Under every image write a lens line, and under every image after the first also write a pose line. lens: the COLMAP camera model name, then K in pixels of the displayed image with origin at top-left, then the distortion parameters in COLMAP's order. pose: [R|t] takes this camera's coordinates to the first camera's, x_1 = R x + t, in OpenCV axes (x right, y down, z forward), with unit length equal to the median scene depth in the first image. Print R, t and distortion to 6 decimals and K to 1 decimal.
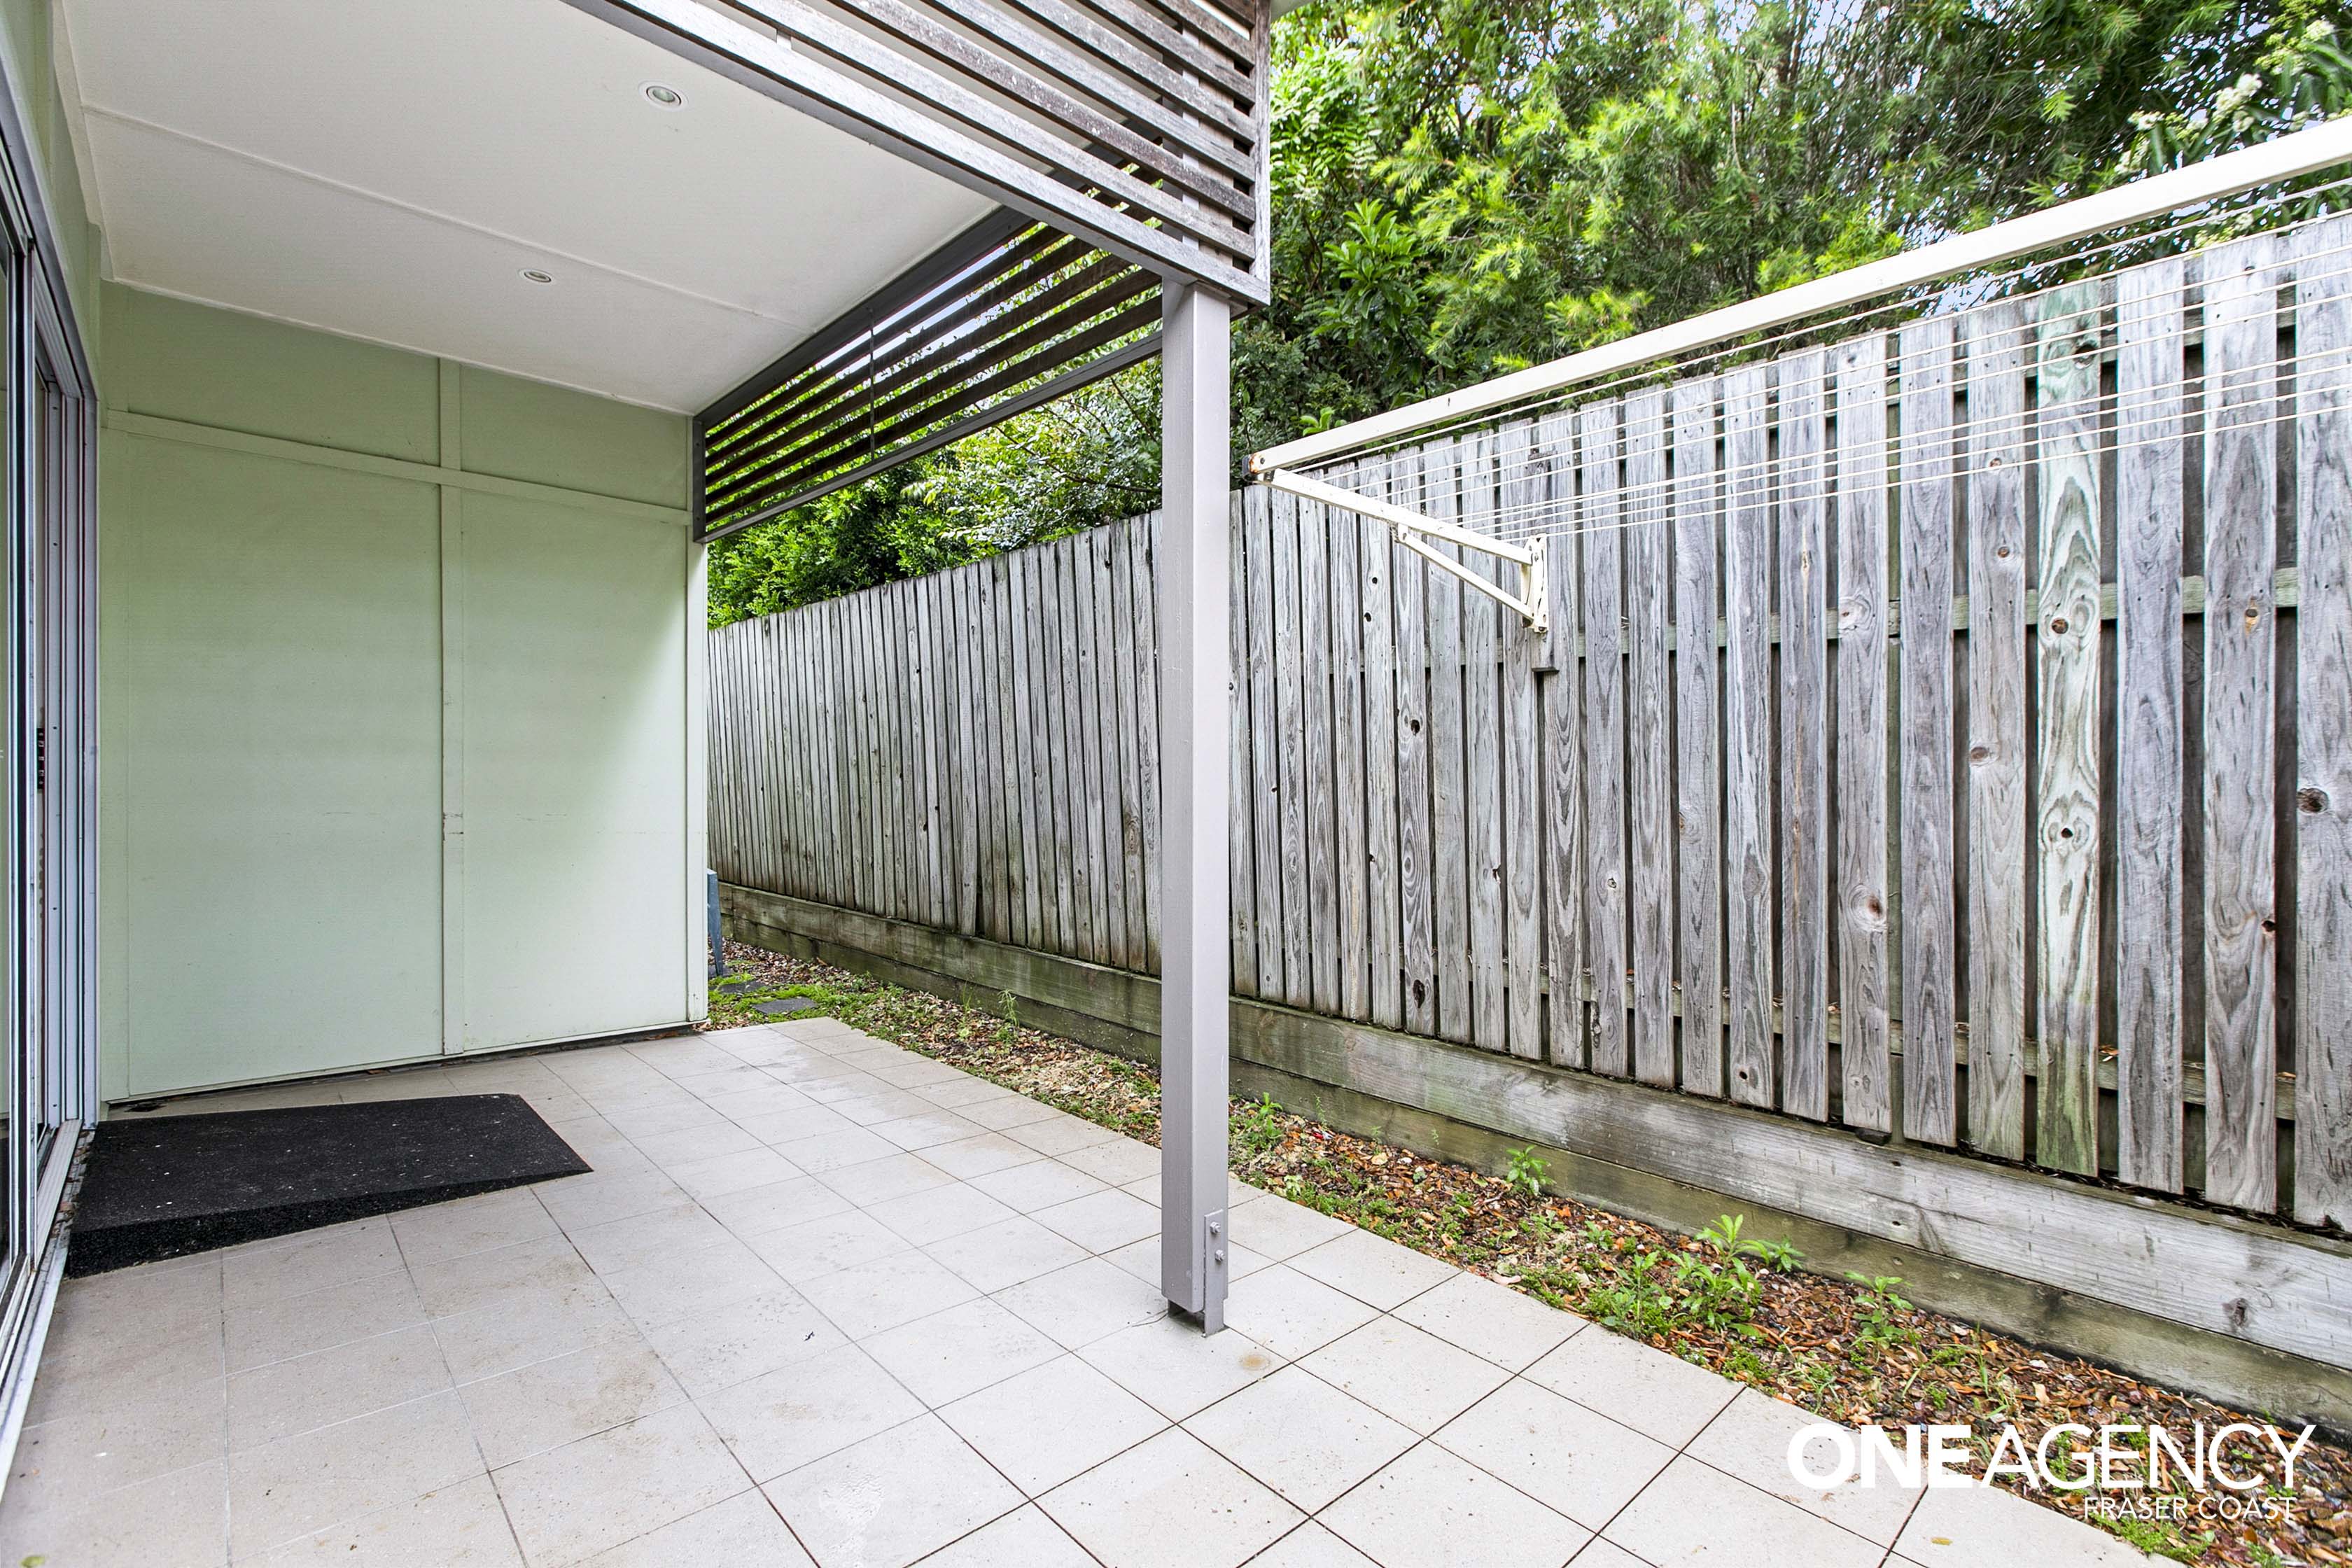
lens RADIAL K [[1062.3, 0, 1178.2], [0, 1062.3, 778.7], [0, 0, 1]] dist [0.001418, -0.000176]
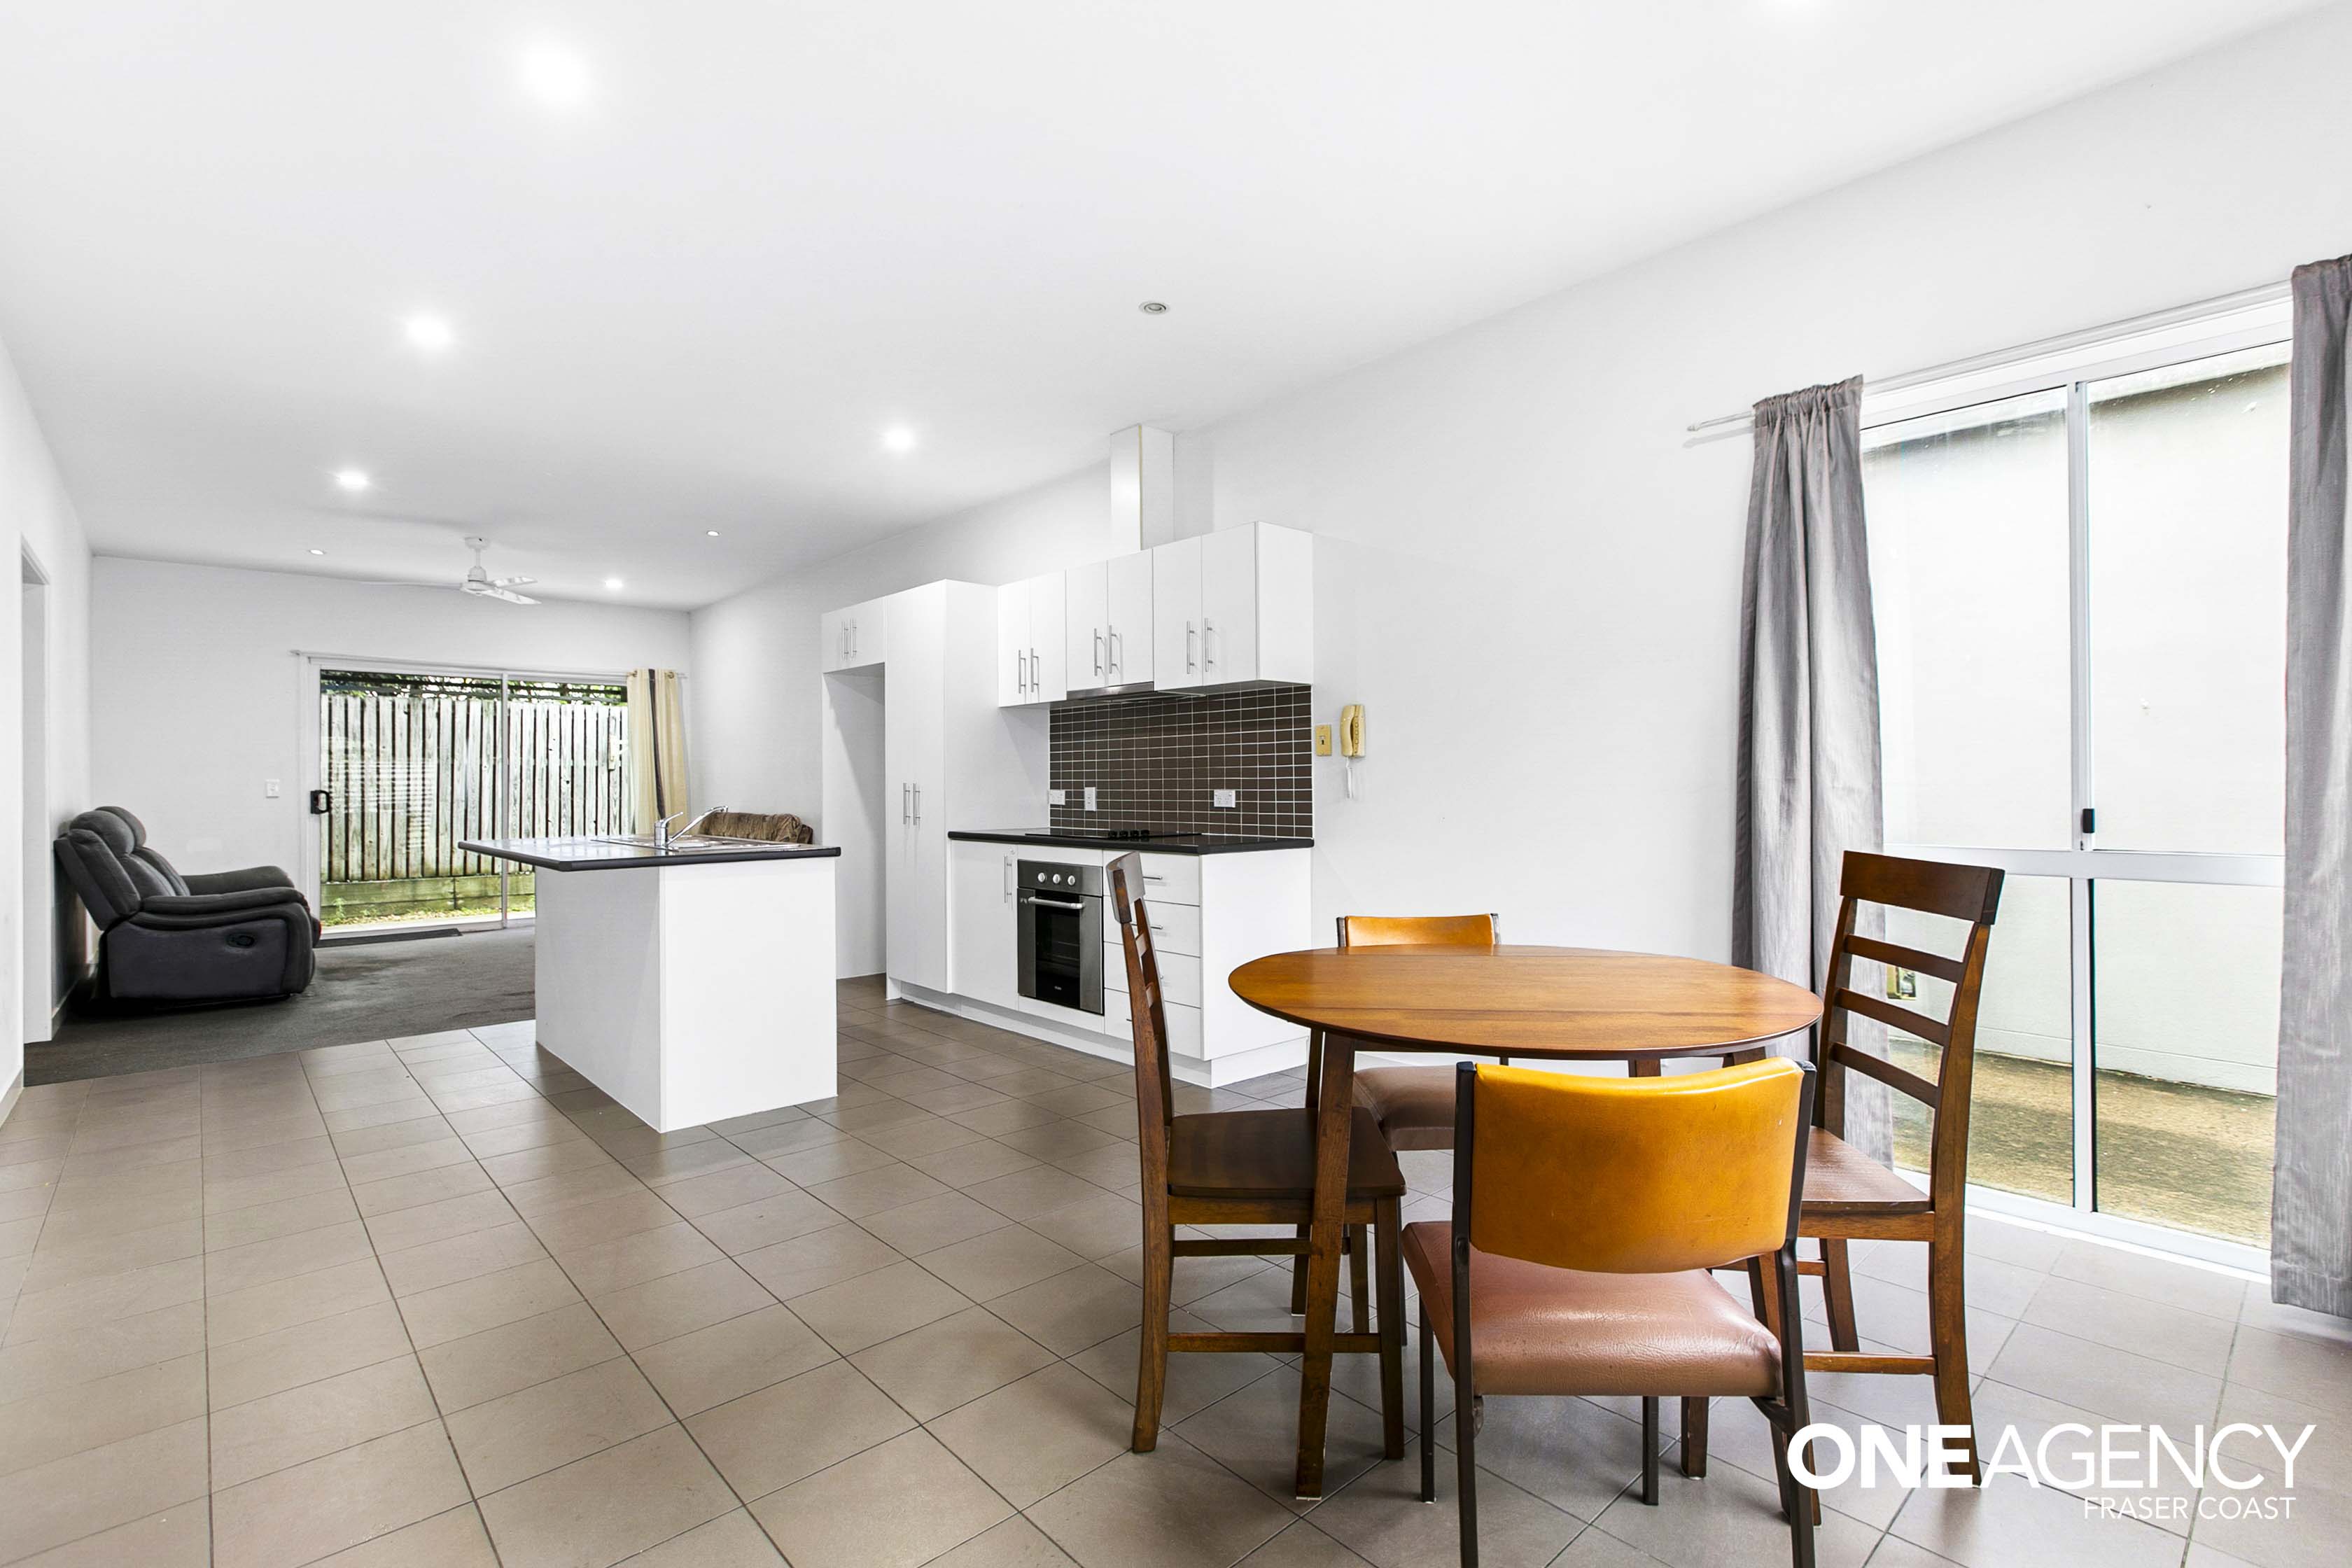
lens RADIAL K [[1062.3, 0, 1178.2], [0, 1062.3, 778.7], [0, 0, 1]] dist [0.001418, -0.000176]
pose [[0.002202, 0.000320, 0.999998, -3.286639], [0.011277, 0.999936, -0.000345, -0.037746], [-0.999934, 0.011278, 0.002198, -1.030568]]
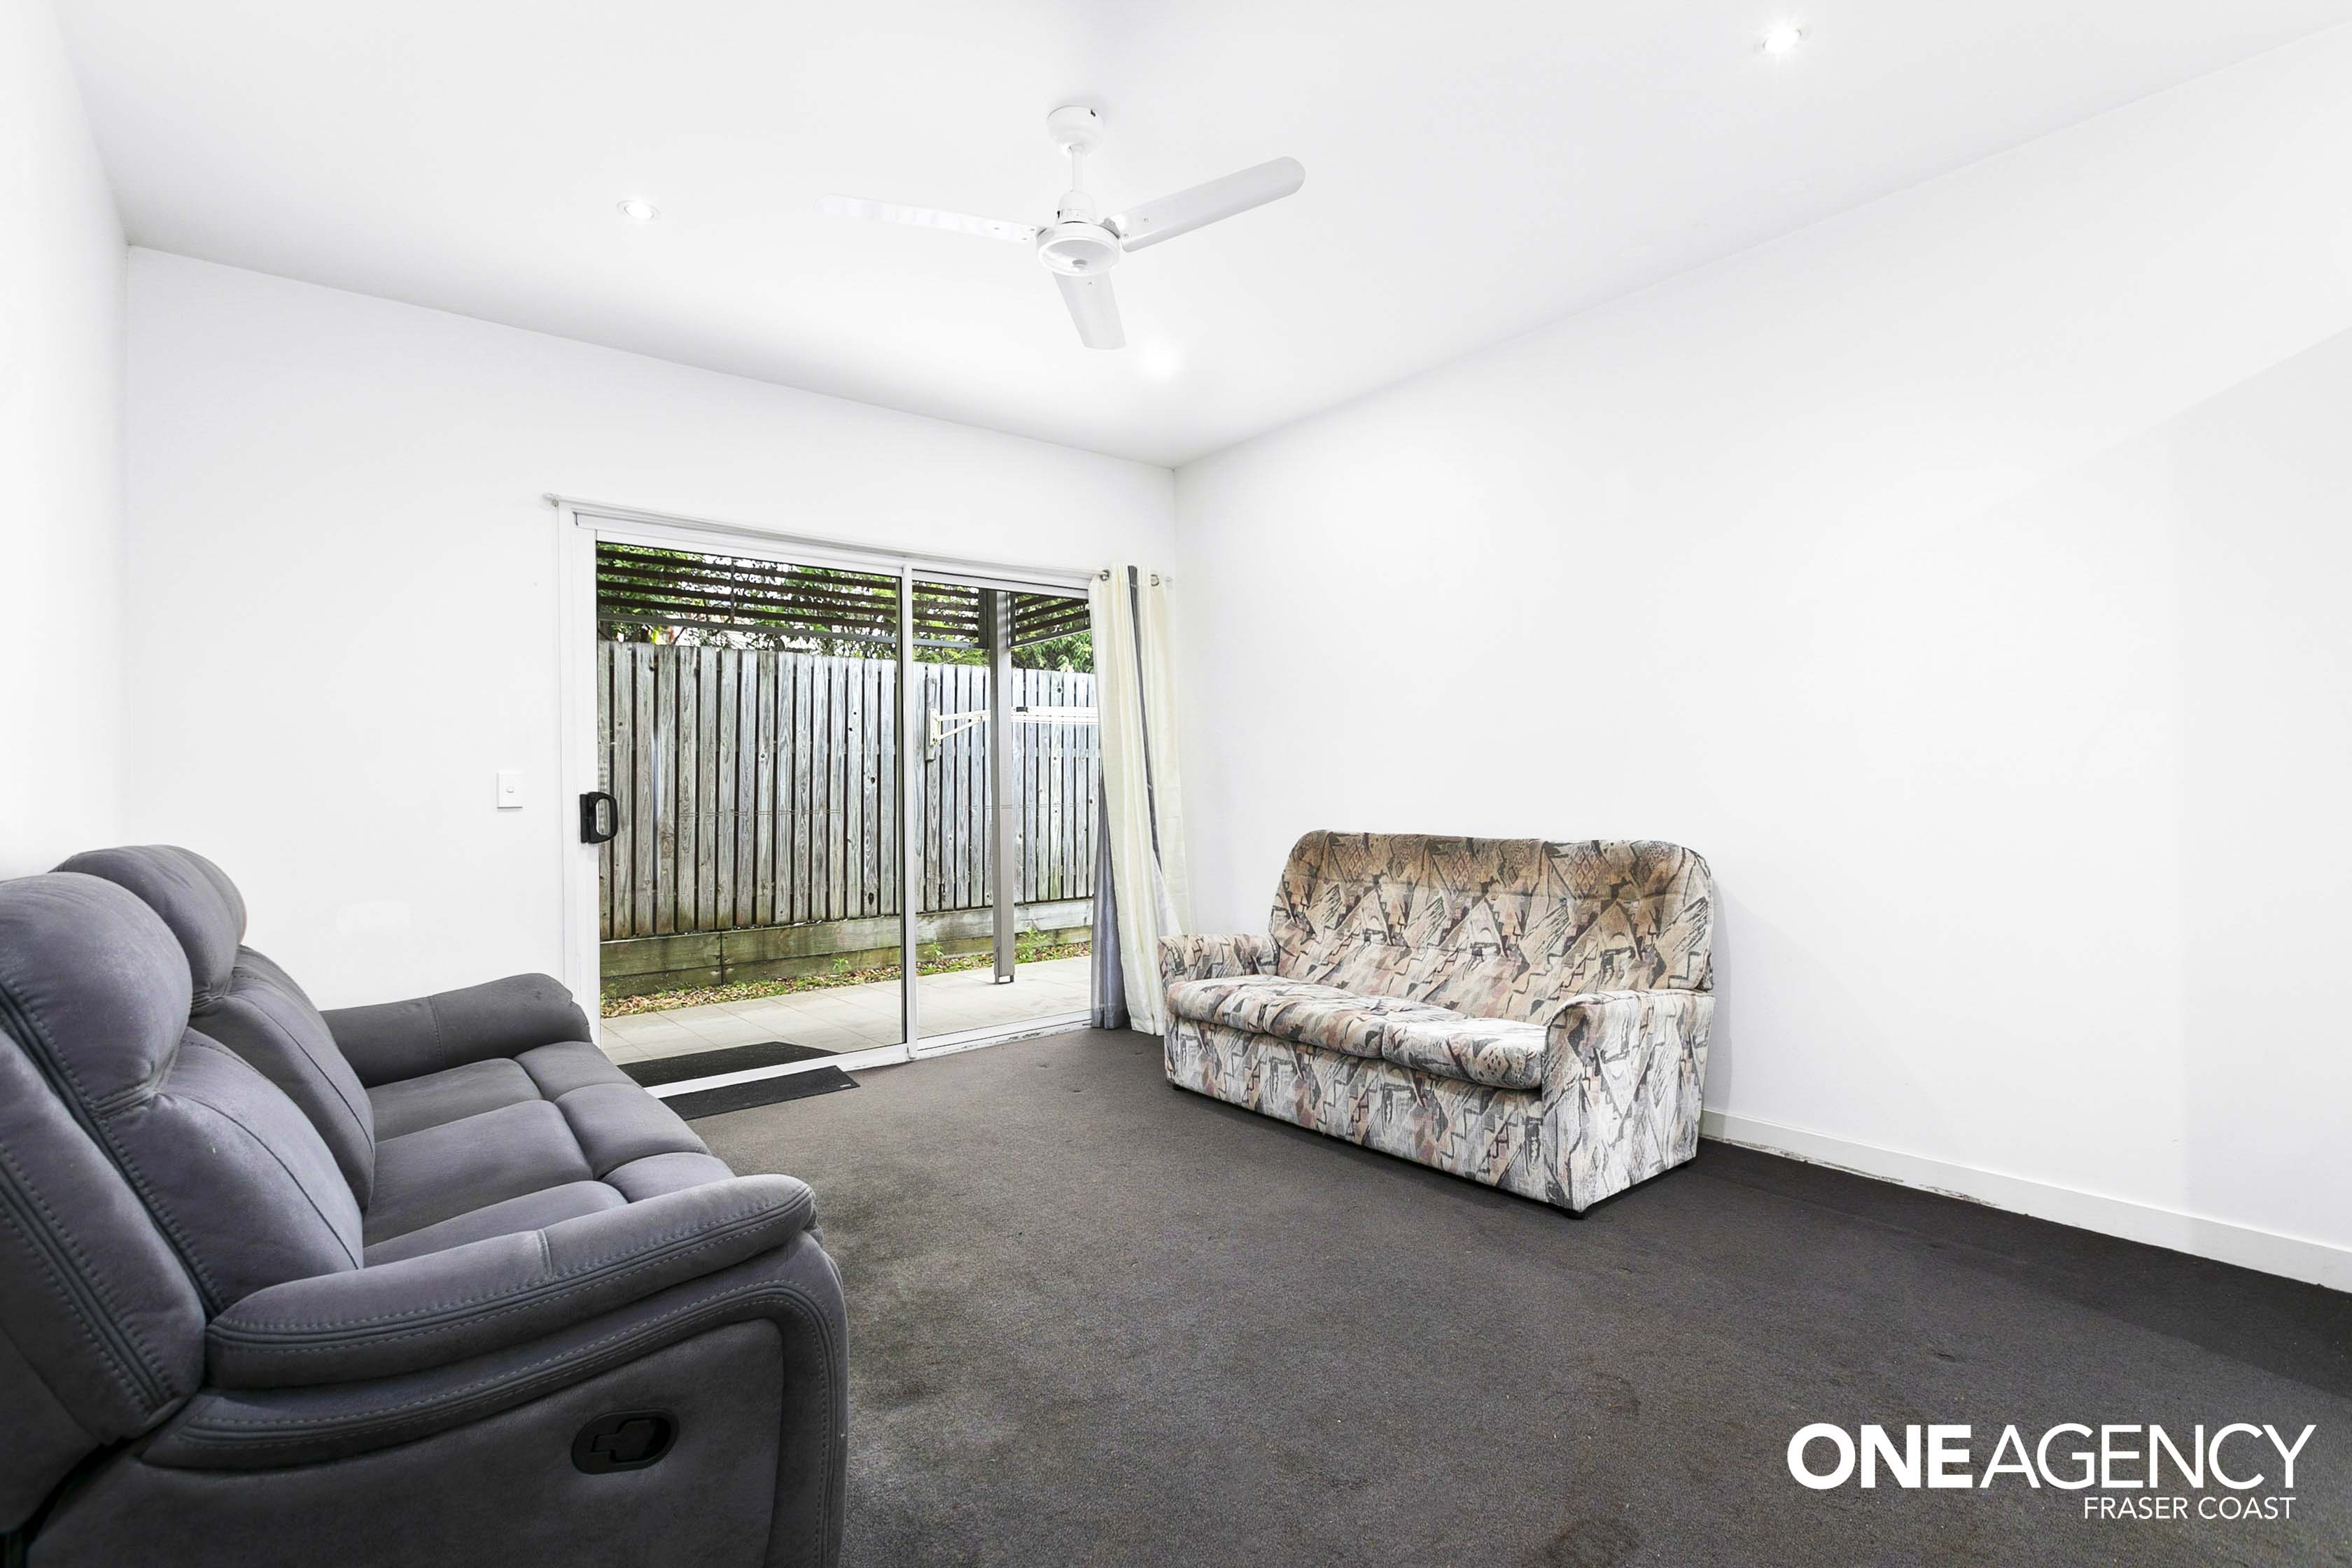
lens RADIAL K [[1082.6, 0, 1186.1], [0, 1082.6, 776.9], [0, 0, 1]] dist [-0.002215, -0.000100]
pose [[0.067839, 0.001941, 0.997694, -2.039760], [0.019359, 0.999807, -0.003262, -0.035558], [-0.997508, 0.019536, 0.067788, 0.171035]]
